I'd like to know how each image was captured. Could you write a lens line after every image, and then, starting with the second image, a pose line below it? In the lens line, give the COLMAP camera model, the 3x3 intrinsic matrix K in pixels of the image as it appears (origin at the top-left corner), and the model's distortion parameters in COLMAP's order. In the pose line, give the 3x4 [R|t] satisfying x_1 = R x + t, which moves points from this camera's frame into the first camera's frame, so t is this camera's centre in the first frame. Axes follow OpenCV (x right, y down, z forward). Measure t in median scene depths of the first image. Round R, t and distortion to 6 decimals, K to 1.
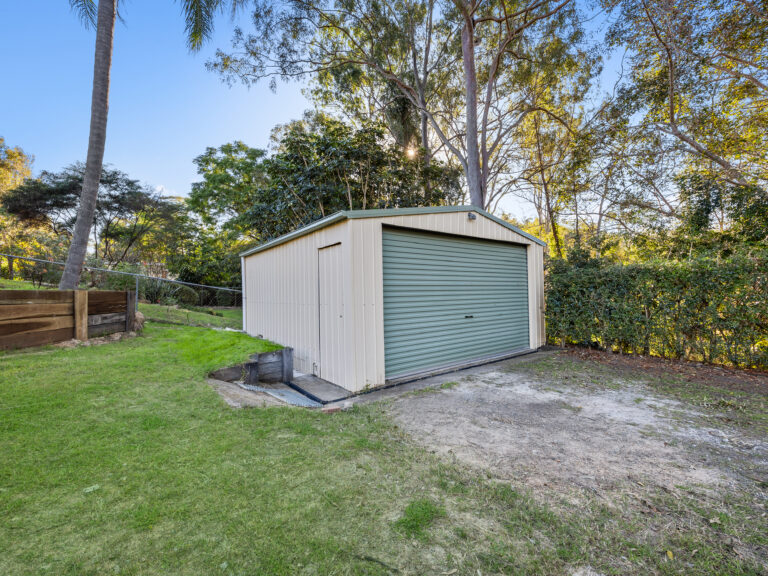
lens RADIAL K [[331.6, 0, 383.3], [0, 331.6, 286.6], [0, 0, 1]] dist [0.002389, 0.000341]
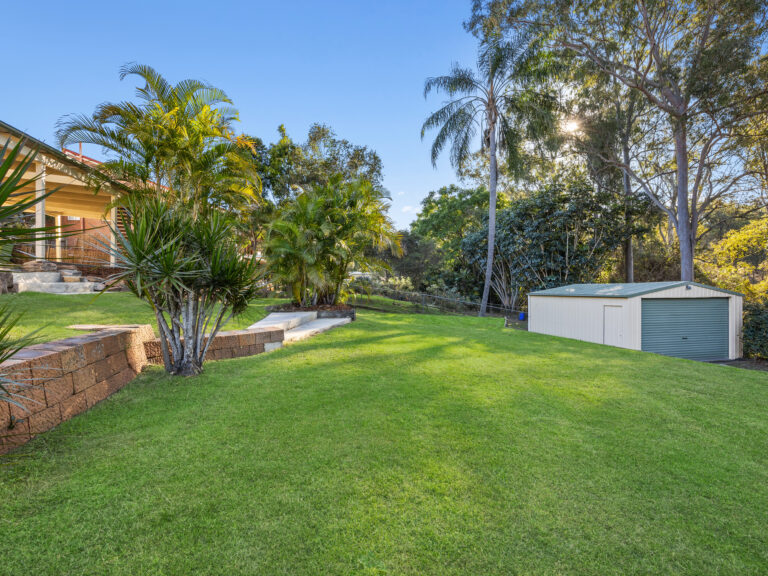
lens RADIAL K [[331.6, 0, 382.9], [0, 331.6, 286.8], [0, 0, 1]] dist [0.002389, 0.000341]
pose [[0.904884, 0.014765, -0.425403, -0.374171], [-0.006408, 0.999757, 0.021069, -0.173432], [0.425611, -0.016339, 0.904759, -1.087343]]
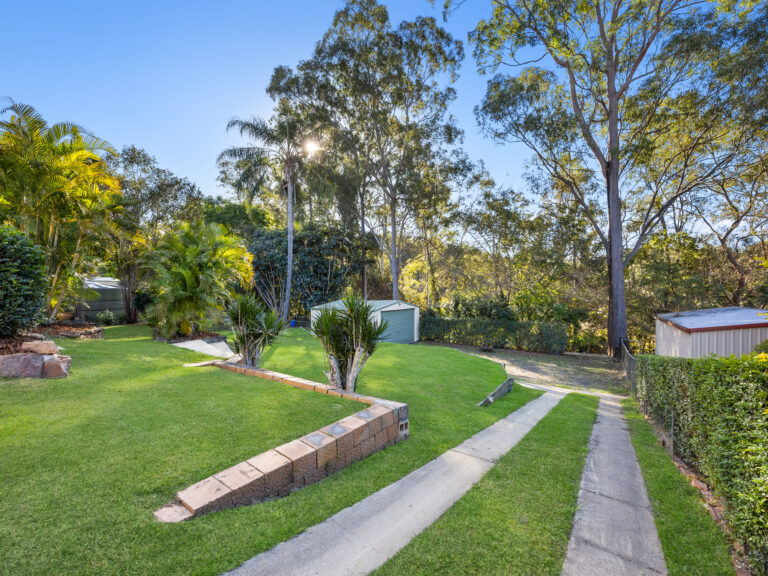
lens RADIAL K [[331.6, 0, 386.0], [0, 331.6, 290.5], [0, 0, 1]] dist [0.002389, 0.000341]
pose [[0.951582, 0.016546, 0.306950, -0.673001], [-0.021036, 0.999715, 0.011327, -0.277035], [-0.306675, -0.017235, 0.951658, -1.624713]]
